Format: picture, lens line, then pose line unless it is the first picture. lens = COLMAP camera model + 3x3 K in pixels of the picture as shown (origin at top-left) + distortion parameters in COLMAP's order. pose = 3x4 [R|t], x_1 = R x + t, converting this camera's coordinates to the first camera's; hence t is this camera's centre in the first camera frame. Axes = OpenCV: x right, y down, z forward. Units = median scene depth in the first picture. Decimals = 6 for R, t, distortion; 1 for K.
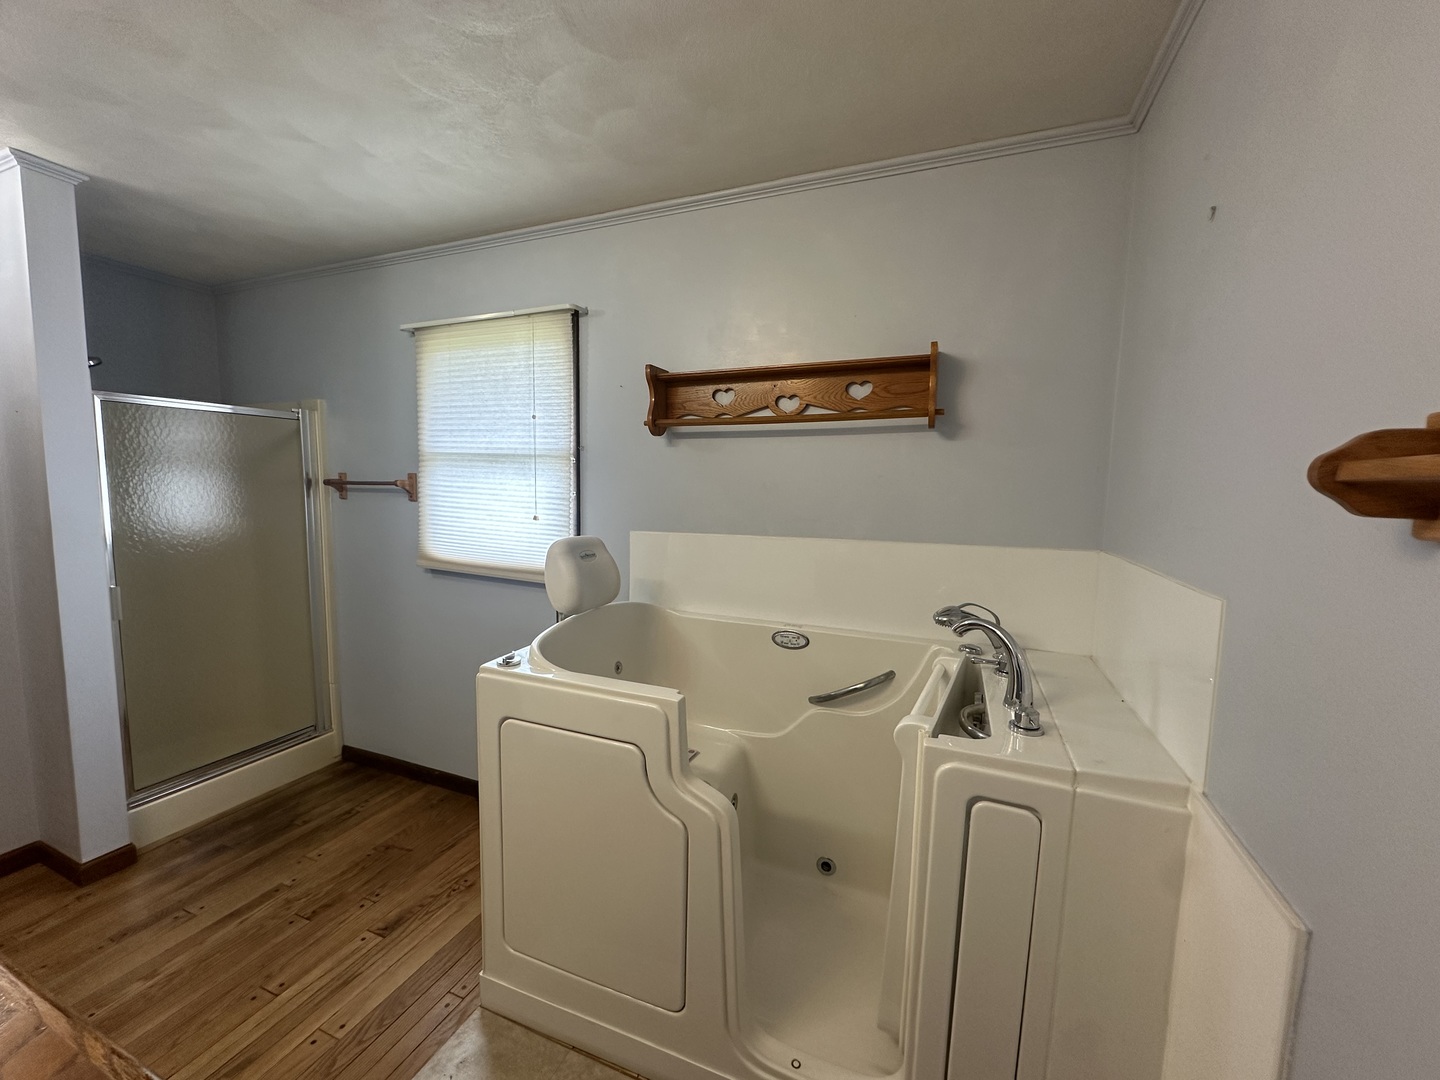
lens RADIAL K [[572.4, 0, 720.0], [0, 572.4, 540.0], [0, 0, 1]] dist [-0.000219, -0.000111]
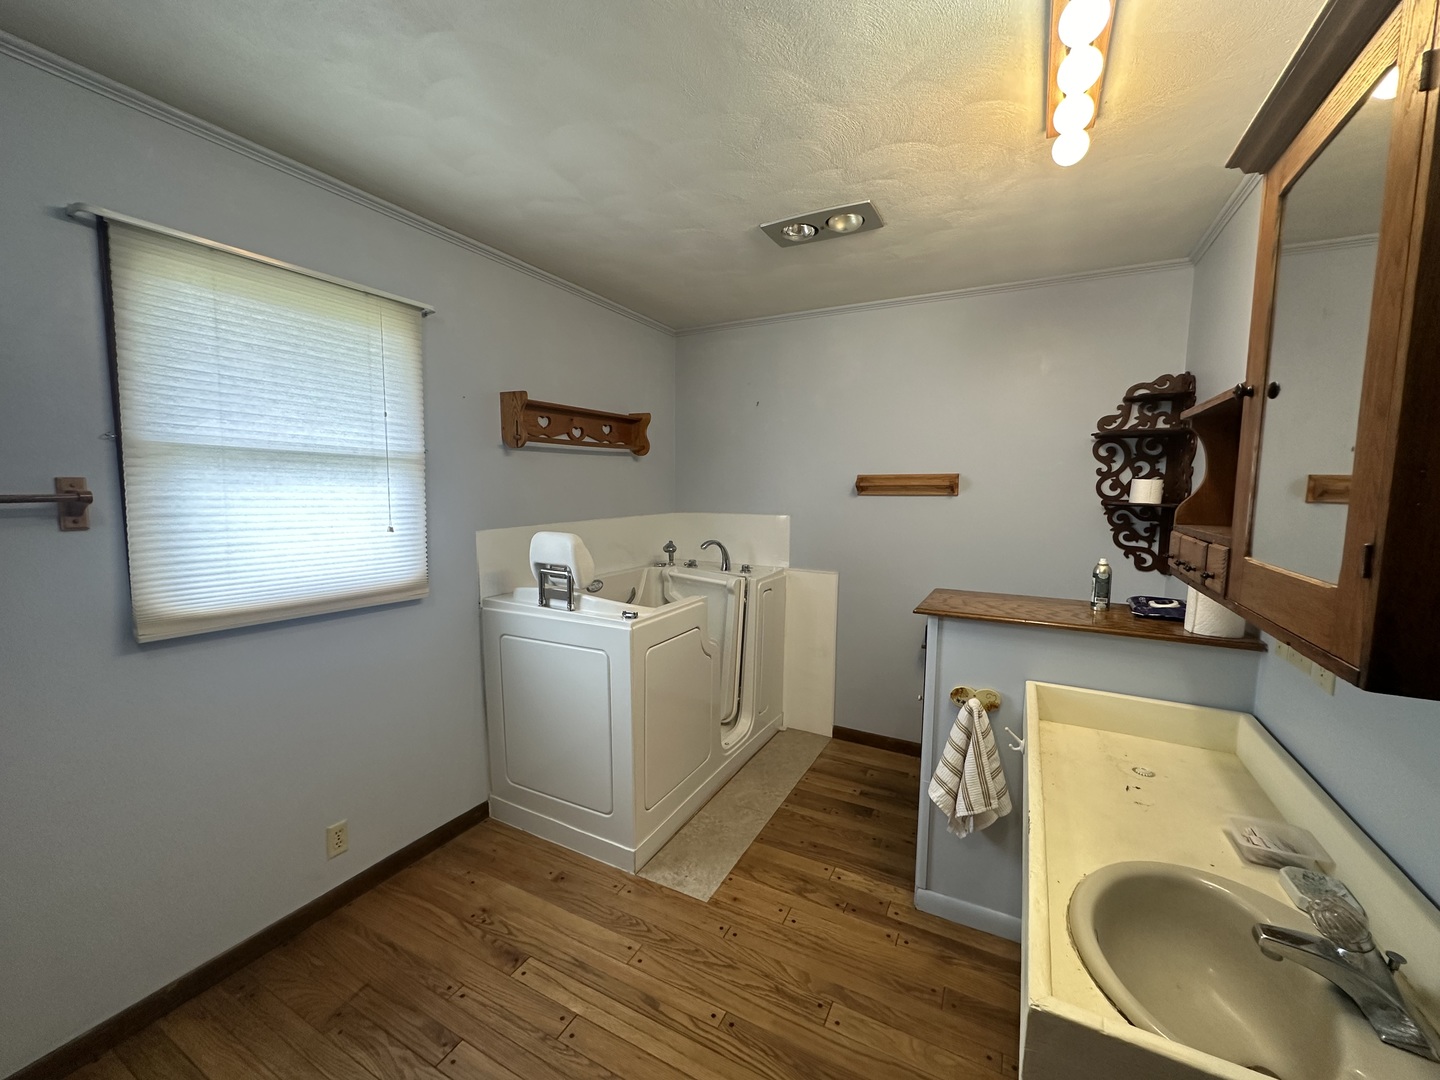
lens RADIAL K [[572.4, 0, 720.0], [0, 572.4, 540.0], [0, 0, 1]] dist [-0.000219, -0.000111]
pose [[0.106250, -0.113509, 0.987839, -1.153735], [0.093113, 0.990233, 0.103769, -0.067482], [-0.989970, 0.080955, 0.115781, 0.405113]]
